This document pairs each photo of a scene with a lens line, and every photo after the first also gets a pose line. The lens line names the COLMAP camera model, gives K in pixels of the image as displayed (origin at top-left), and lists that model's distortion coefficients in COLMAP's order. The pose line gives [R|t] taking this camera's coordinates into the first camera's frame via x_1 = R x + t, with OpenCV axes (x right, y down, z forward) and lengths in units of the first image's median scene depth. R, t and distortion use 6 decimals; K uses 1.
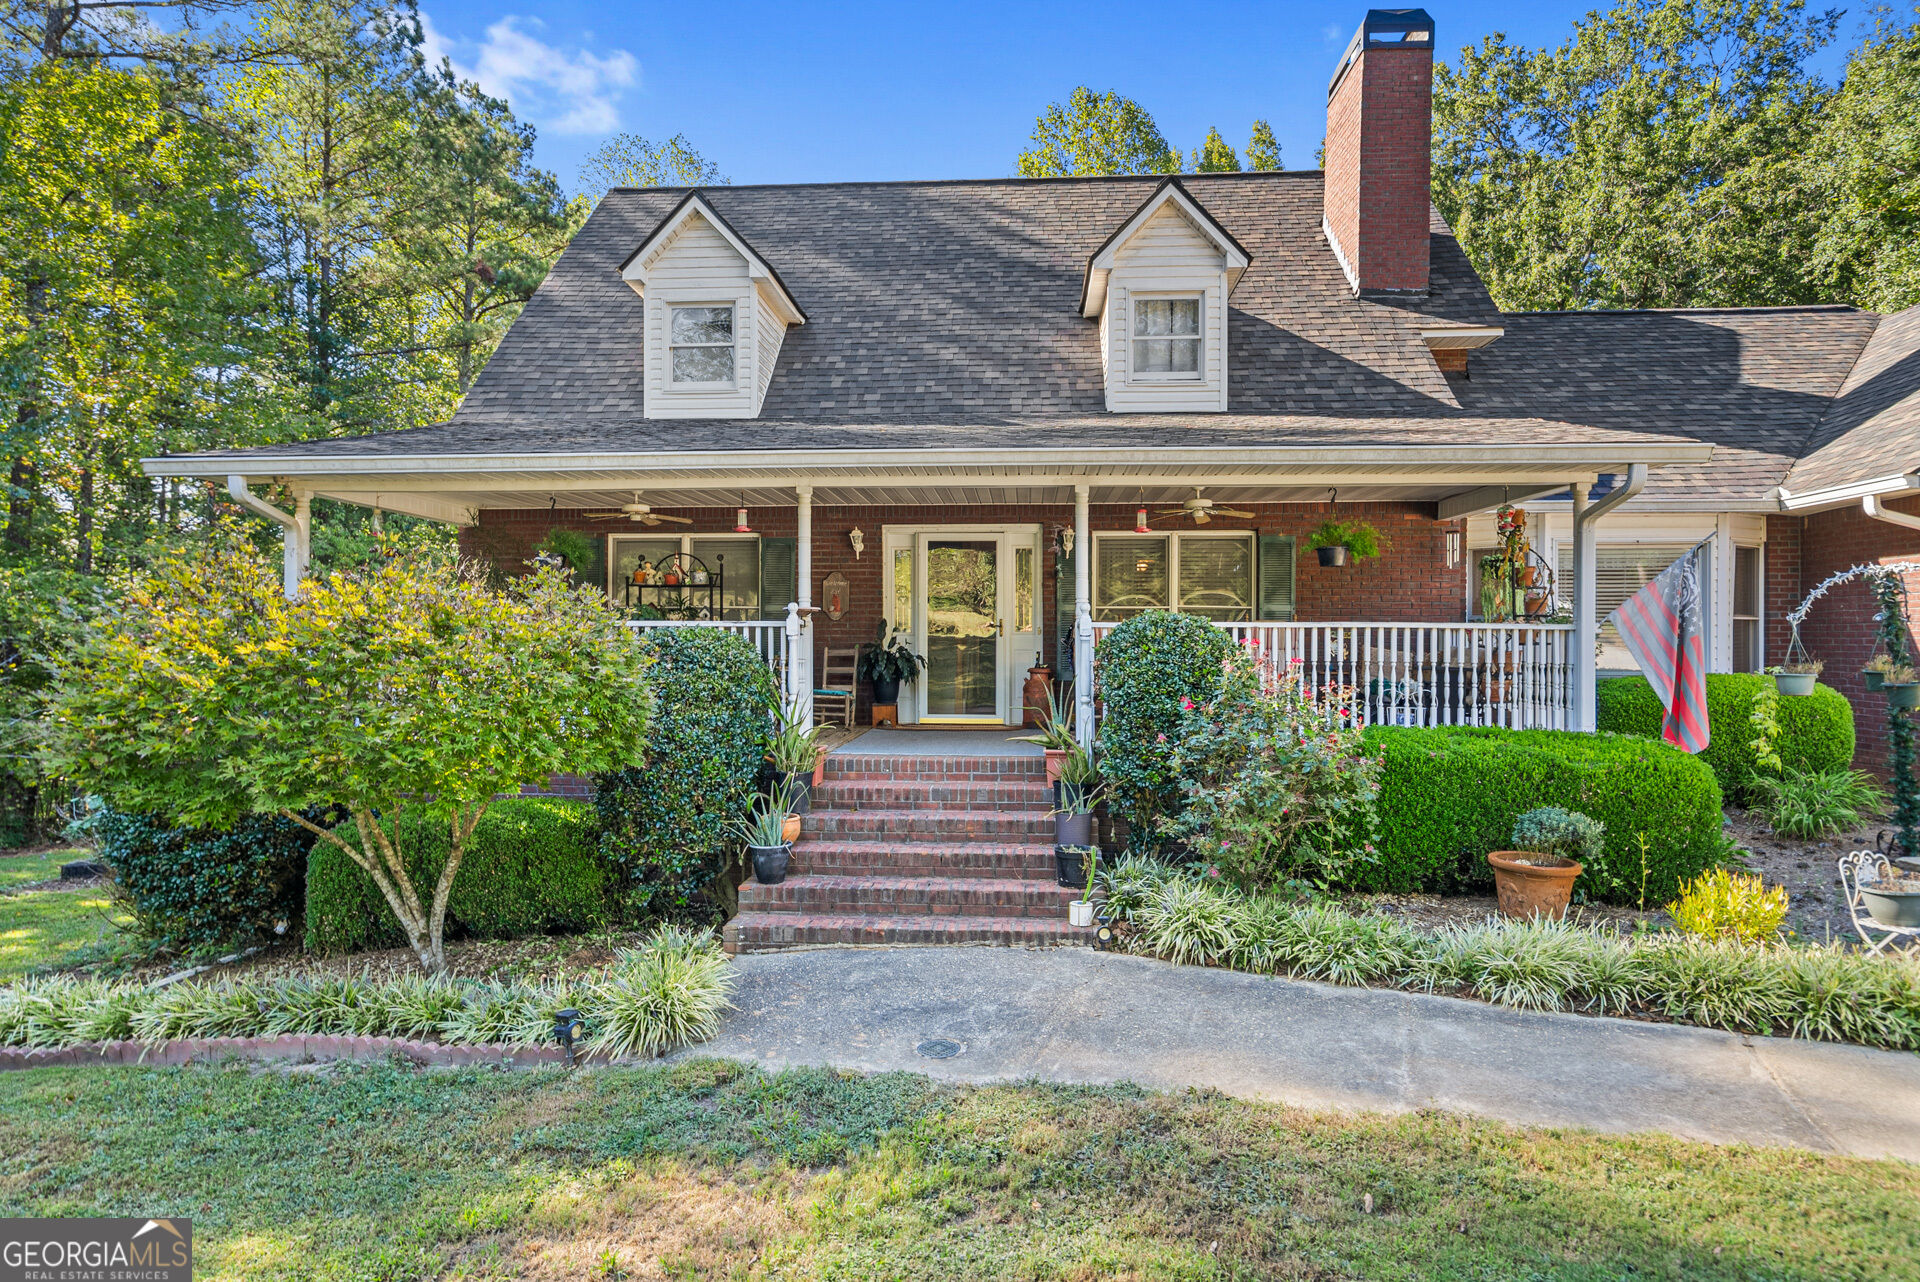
lens RADIAL K [[1108.0, 0, 962.0], [0, 1108.0, 634.5], [0, 0, 1]] dist [0.003815, 0.000372]
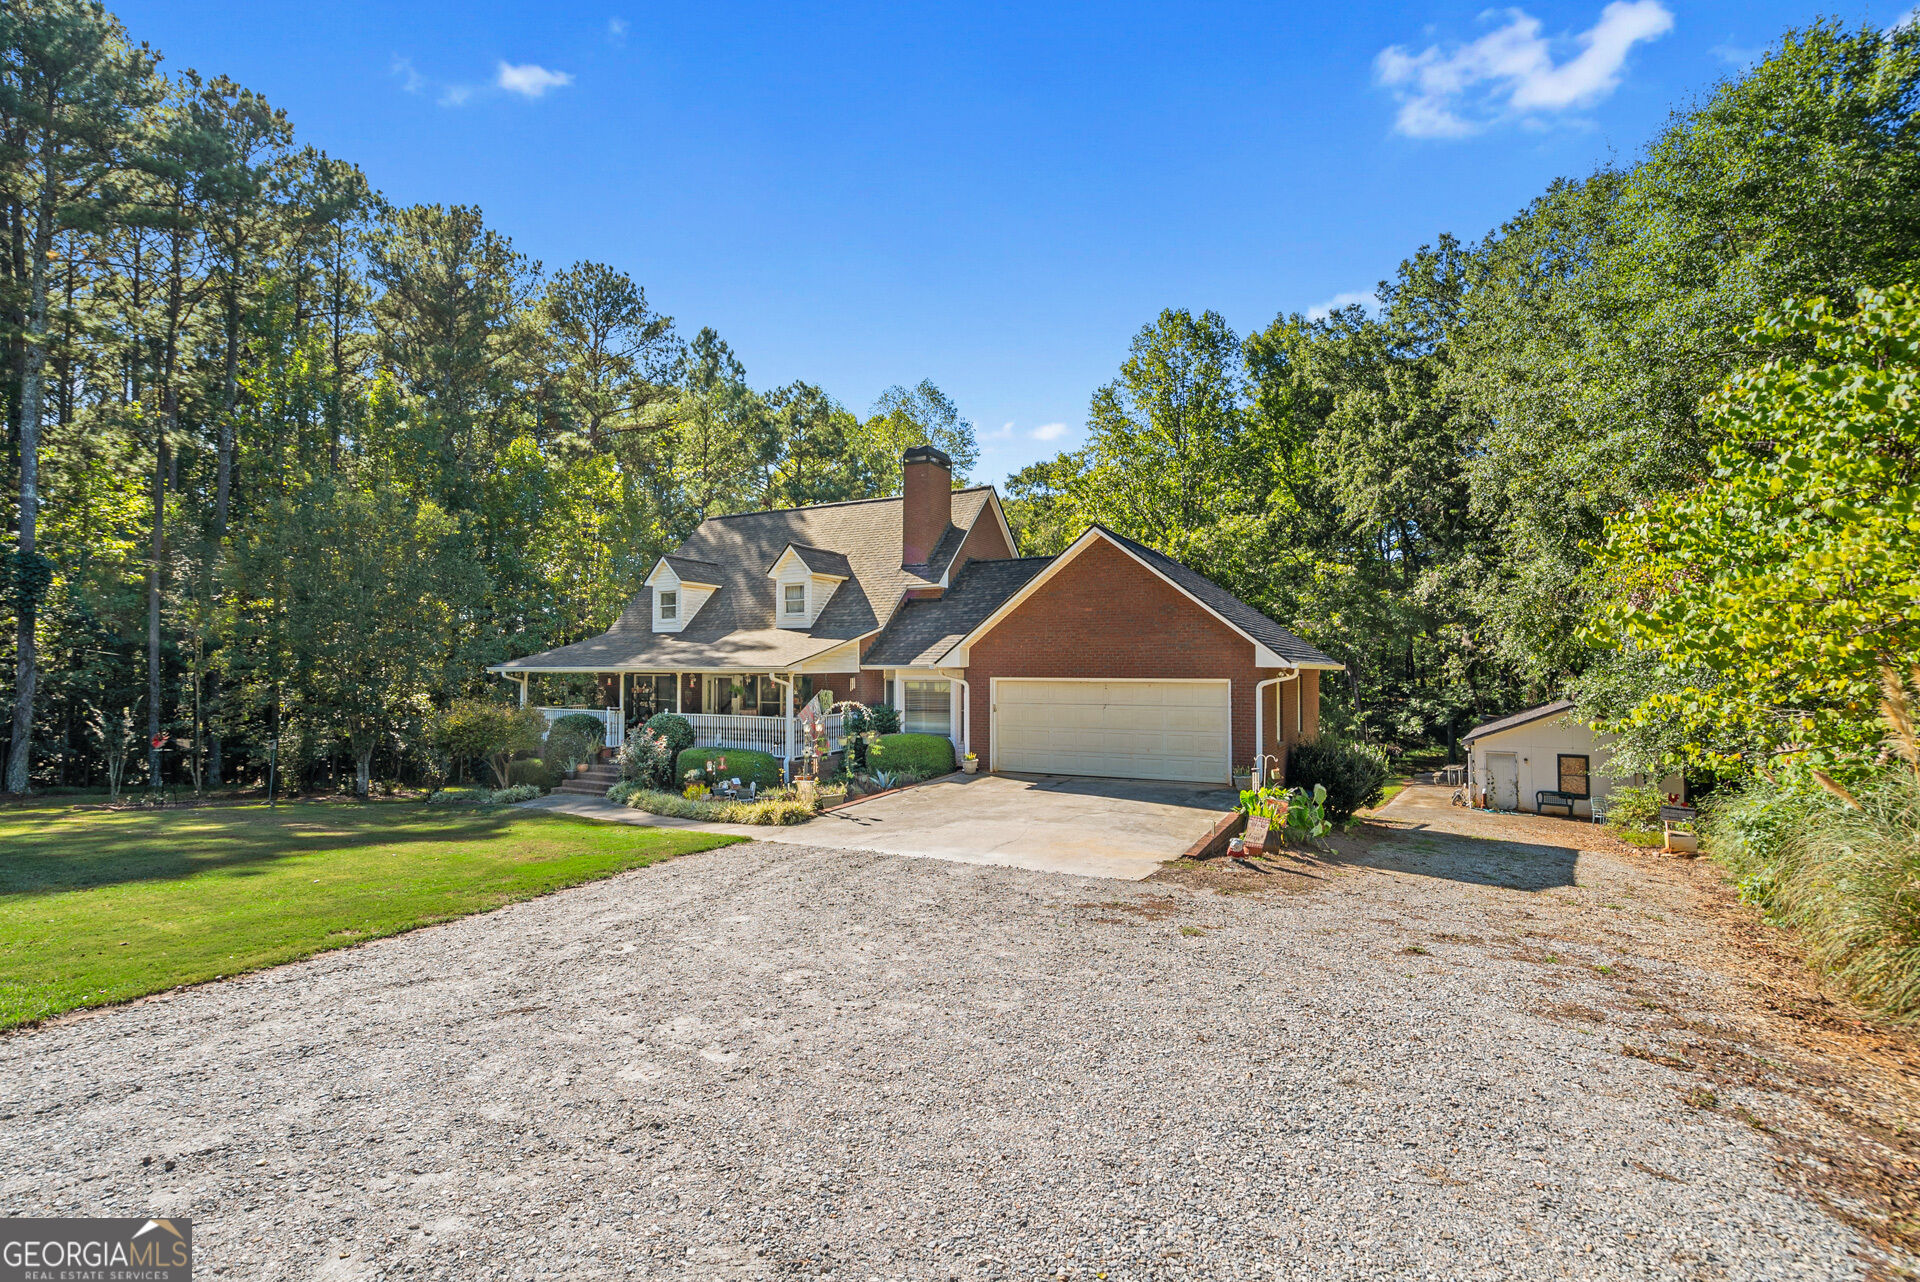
lens RADIAL K [[879.6, 0, 961.9], [0, 879.6, 635.1], [0, 0, 1]] dist [-0.001009, 0.000143]
pose [[0.906947, -0.013530, -0.421027, 1.610418], [0.007059, 0.999832, -0.016923, -0.153744], [0.421185, 0.012376, 0.906890, -0.872433]]
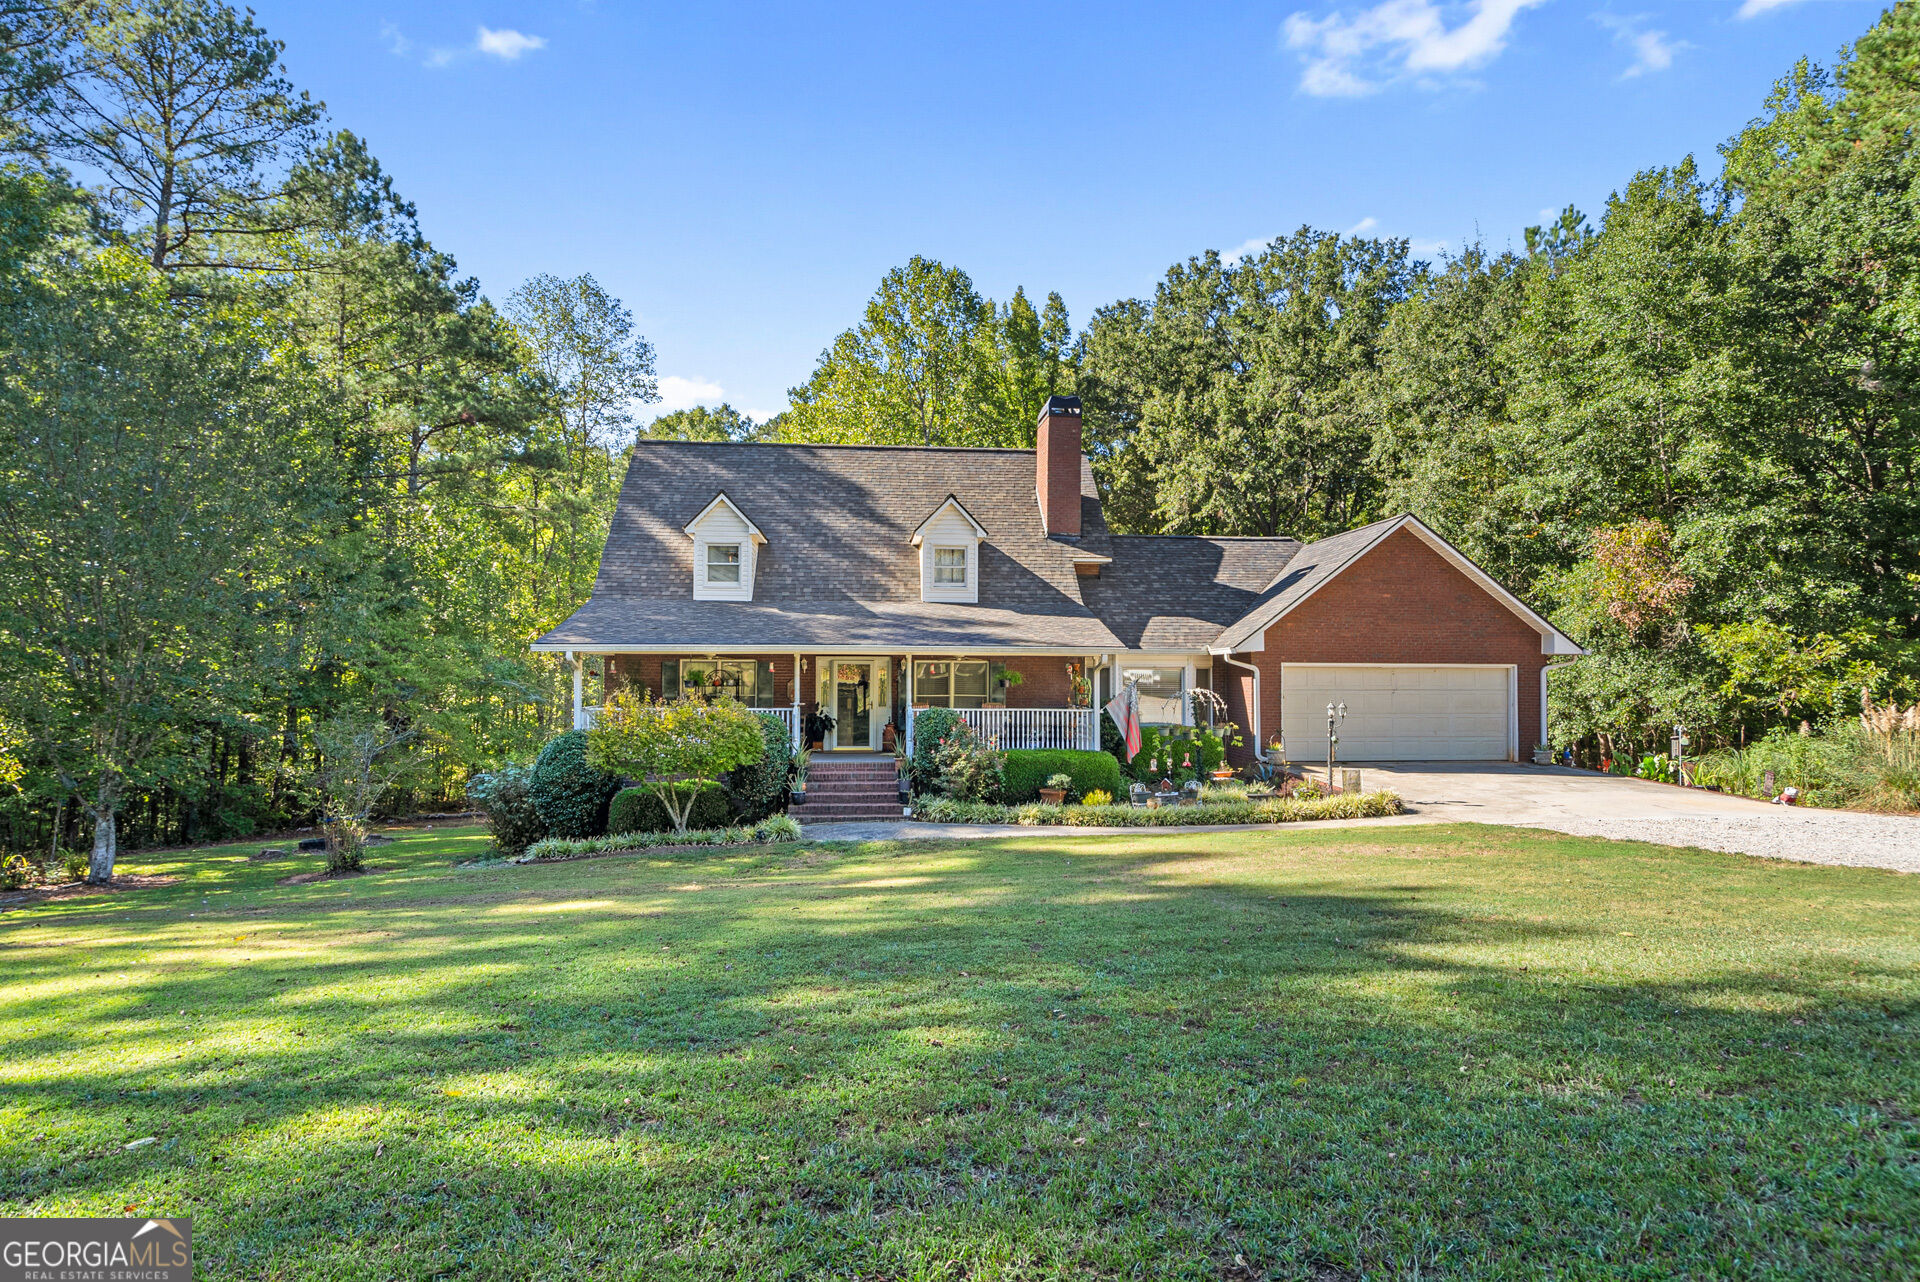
lens RADIAL K [[1108.0, 0, 962.0], [0, 1108.0, 634.5], [0, 0, 1]] dist [0.003815, 0.000372]
pose [[0.988775, 0.007034, 0.149244, -0.114865], [-0.002453, 0.999521, -0.030852, -0.078090], [-0.149390, 0.030139, 0.988319, -1.165472]]
